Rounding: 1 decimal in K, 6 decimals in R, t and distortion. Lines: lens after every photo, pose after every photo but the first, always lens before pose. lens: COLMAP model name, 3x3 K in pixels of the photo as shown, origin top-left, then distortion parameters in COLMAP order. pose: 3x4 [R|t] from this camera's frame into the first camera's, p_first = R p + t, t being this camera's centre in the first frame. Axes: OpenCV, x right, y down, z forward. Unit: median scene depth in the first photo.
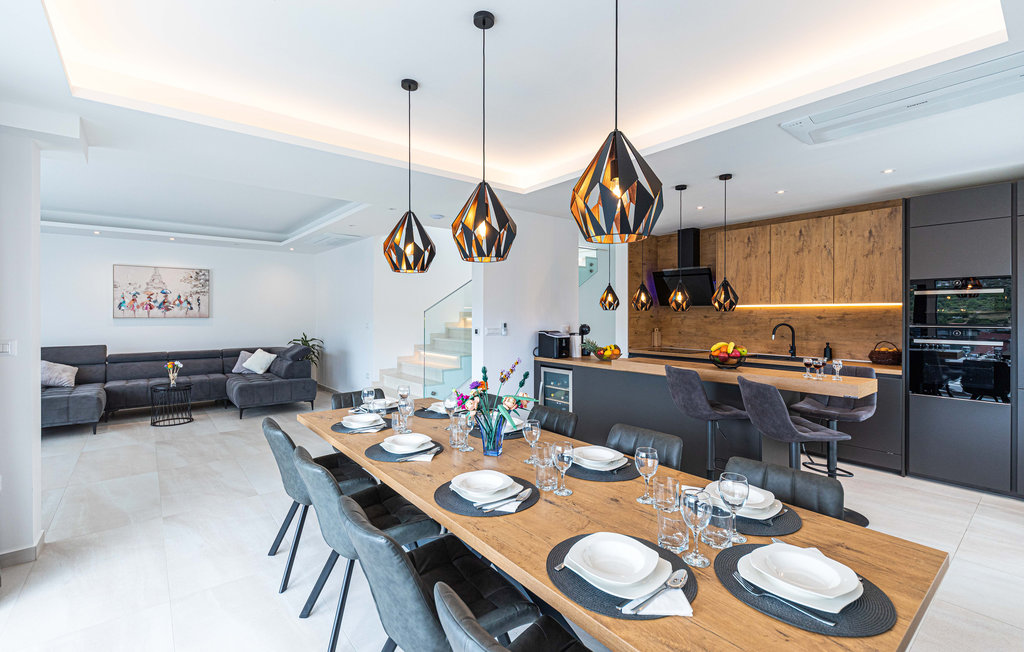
lens RADIAL K [[443.1, 0, 533.0], [0, 443.1, 316.7], [0, 0, 1]] dist [0.000844, -0.000540]
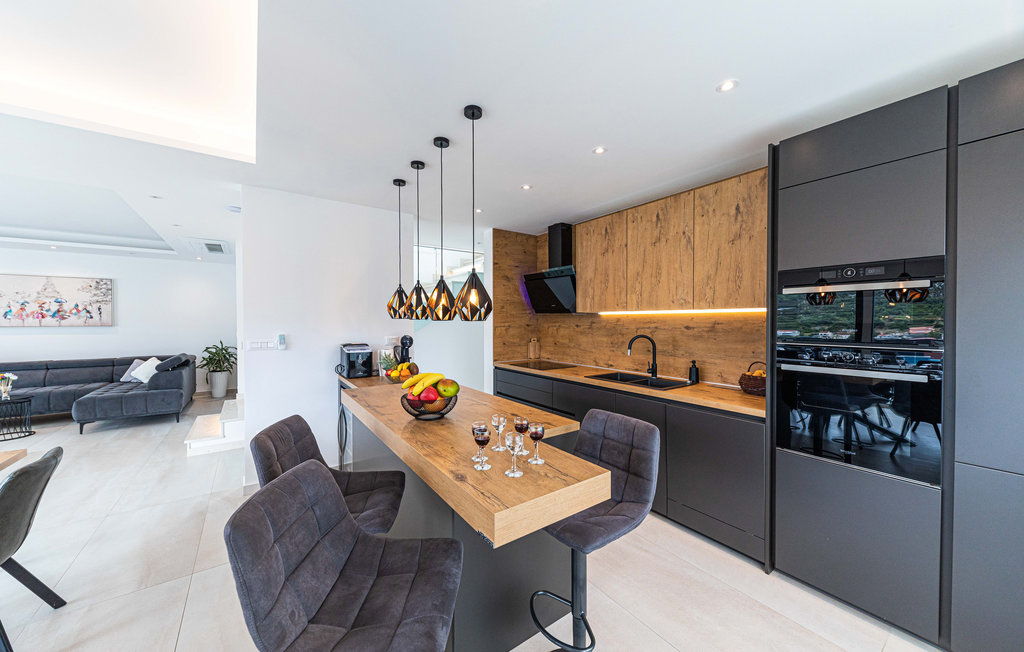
lens RADIAL K [[365.0, 0, 513.3], [0, 365.0, 327.9], [0, 0, 1]] dist [-0.000102, 0.000079]
pose [[0.998128, -0.000177, -0.061159, 0.322545], [0.001014, 0.999906, 0.013659, -0.005681], [0.061151, -0.013695, 0.998035, 0.289431]]
